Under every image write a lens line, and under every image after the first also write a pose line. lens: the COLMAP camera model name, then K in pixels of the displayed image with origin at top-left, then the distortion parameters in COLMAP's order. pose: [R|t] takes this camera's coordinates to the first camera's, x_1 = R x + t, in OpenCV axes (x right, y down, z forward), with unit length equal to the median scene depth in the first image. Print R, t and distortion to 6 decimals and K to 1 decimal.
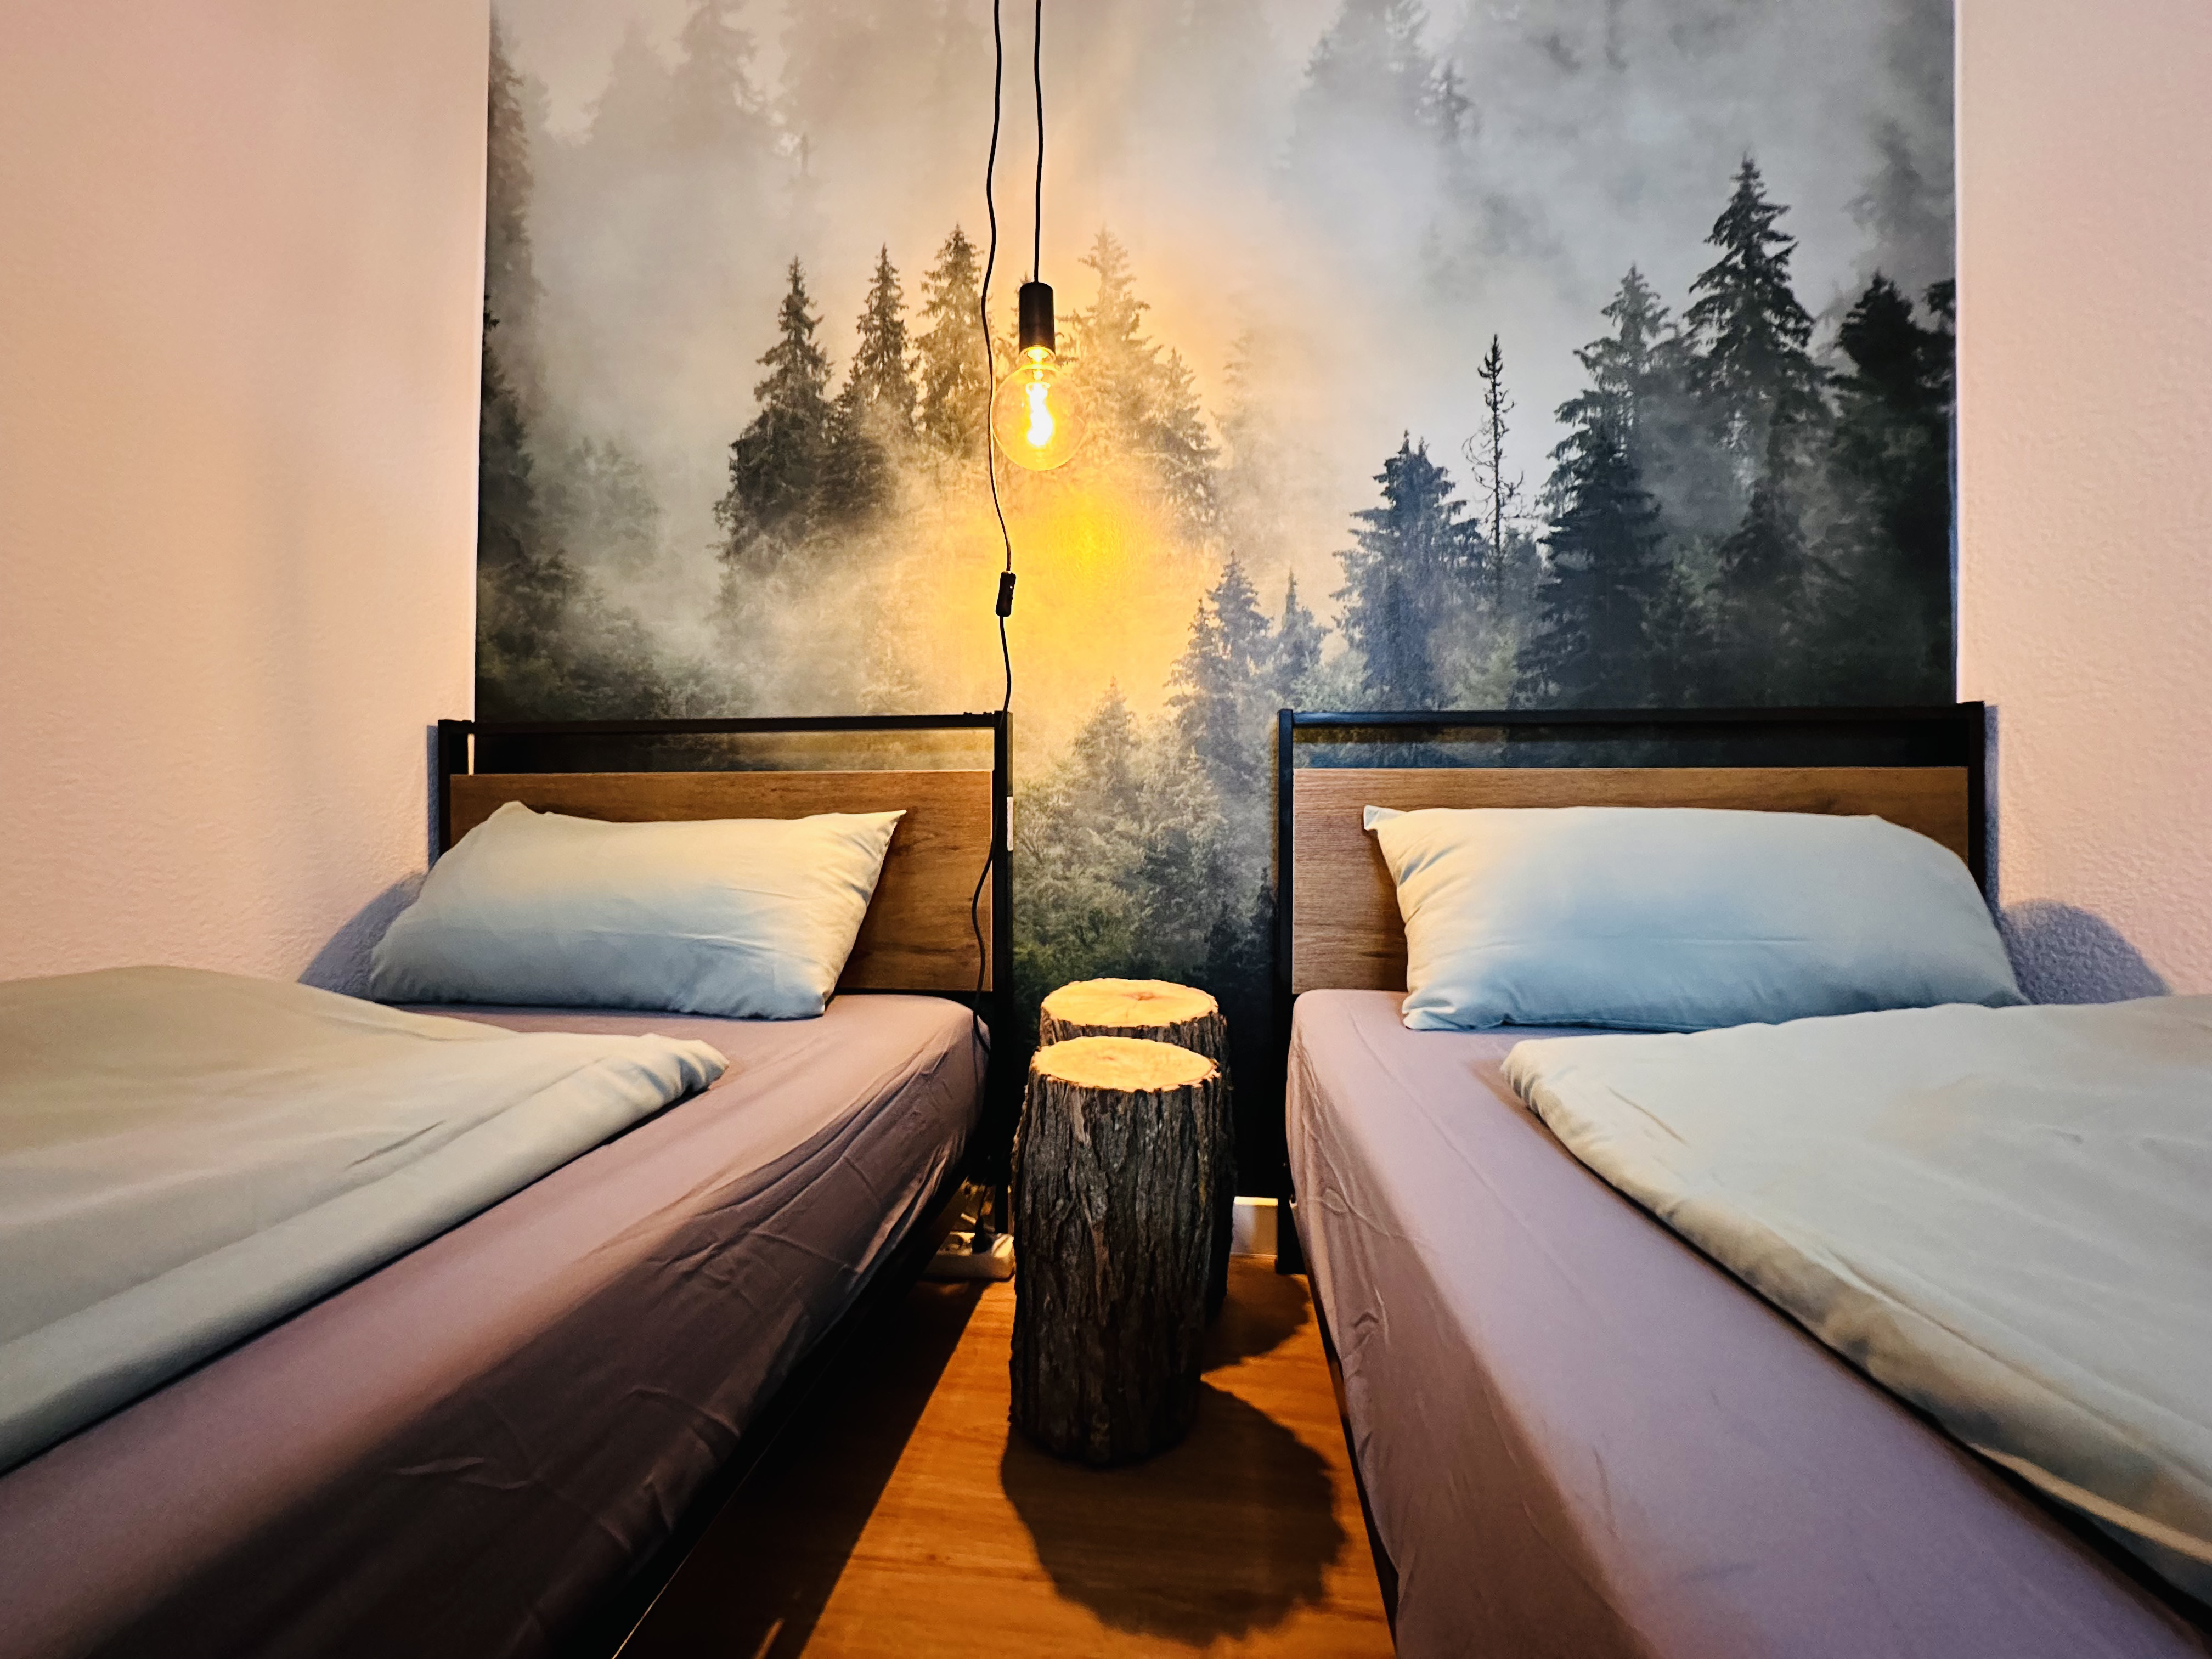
lens RADIAL K [[882.9, 0, 1109.3], [0, 882.9, 832.5], [0, 0, 1]] dist [-0.000911, -0.000765]
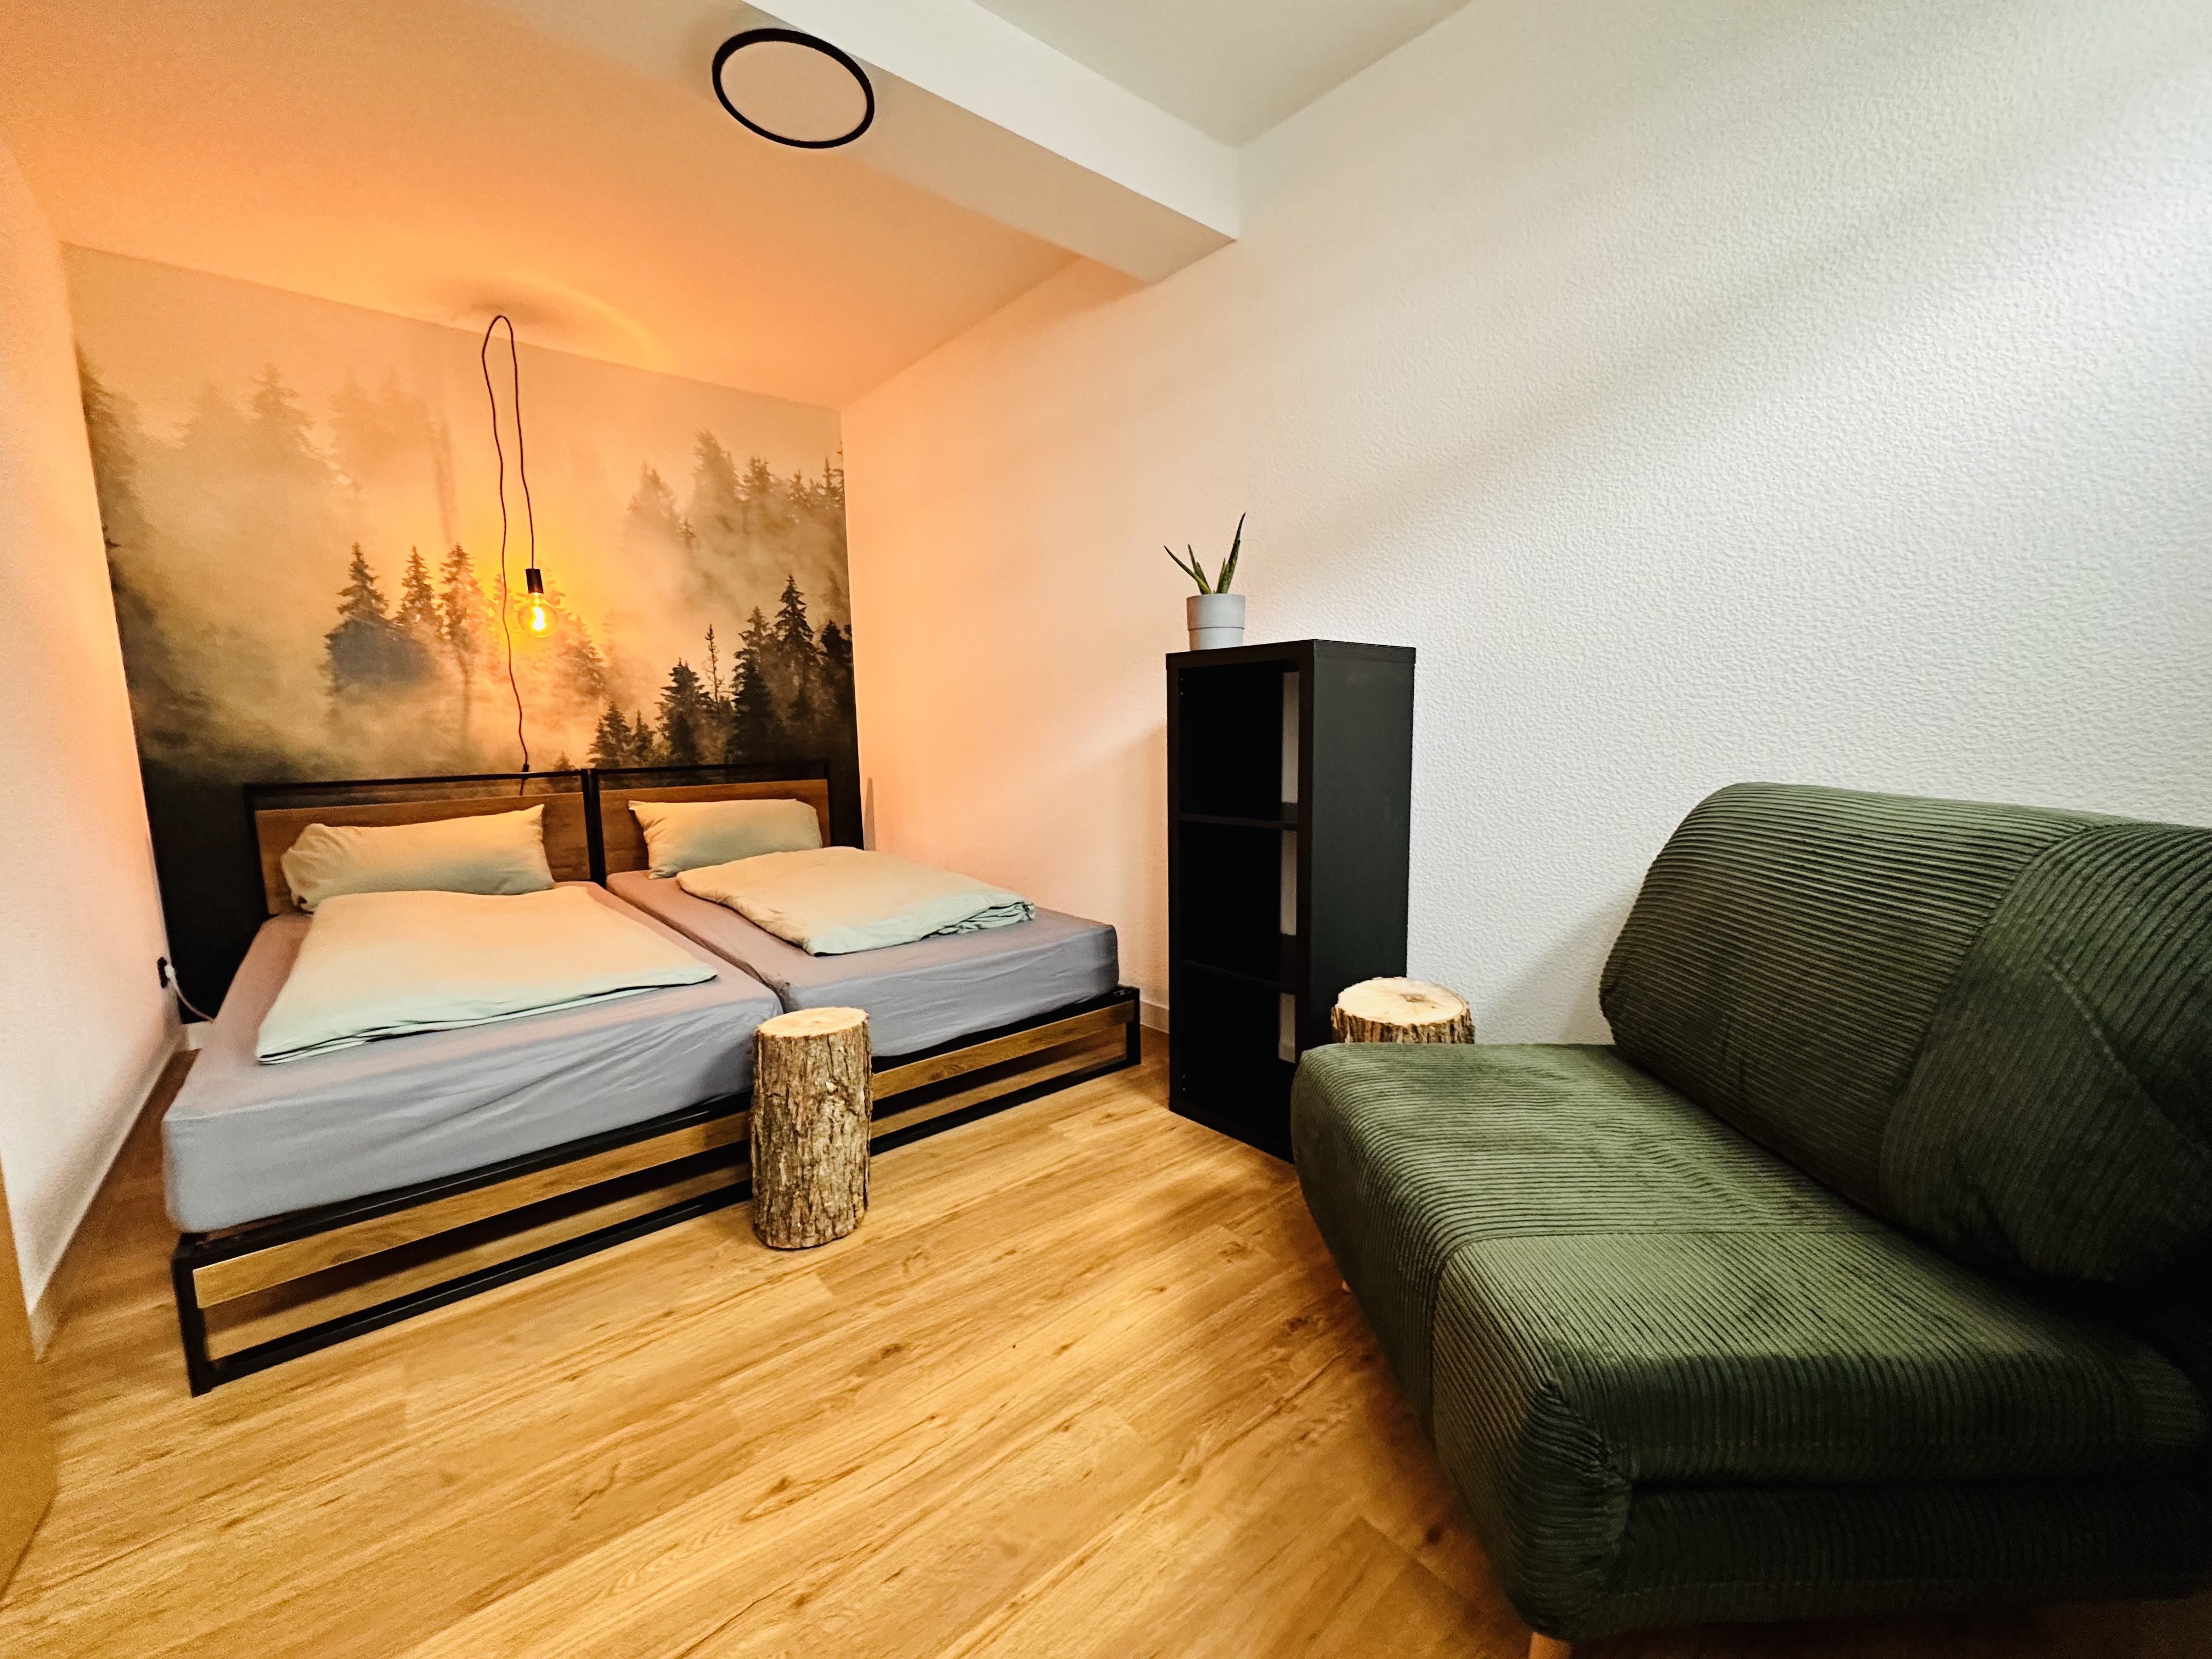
lens RADIAL K [[882.9, 0, 1103.6], [0, 882.9, 831.2], [0, 0, 1]] dist [-0.000911, -0.000765]
pose [[0.676890, -0.105189, 0.728529, -0.785675], [0.015511, 0.991555, 0.128755, -0.250357], [-0.735920, -0.075853, 0.672806, -1.756776]]
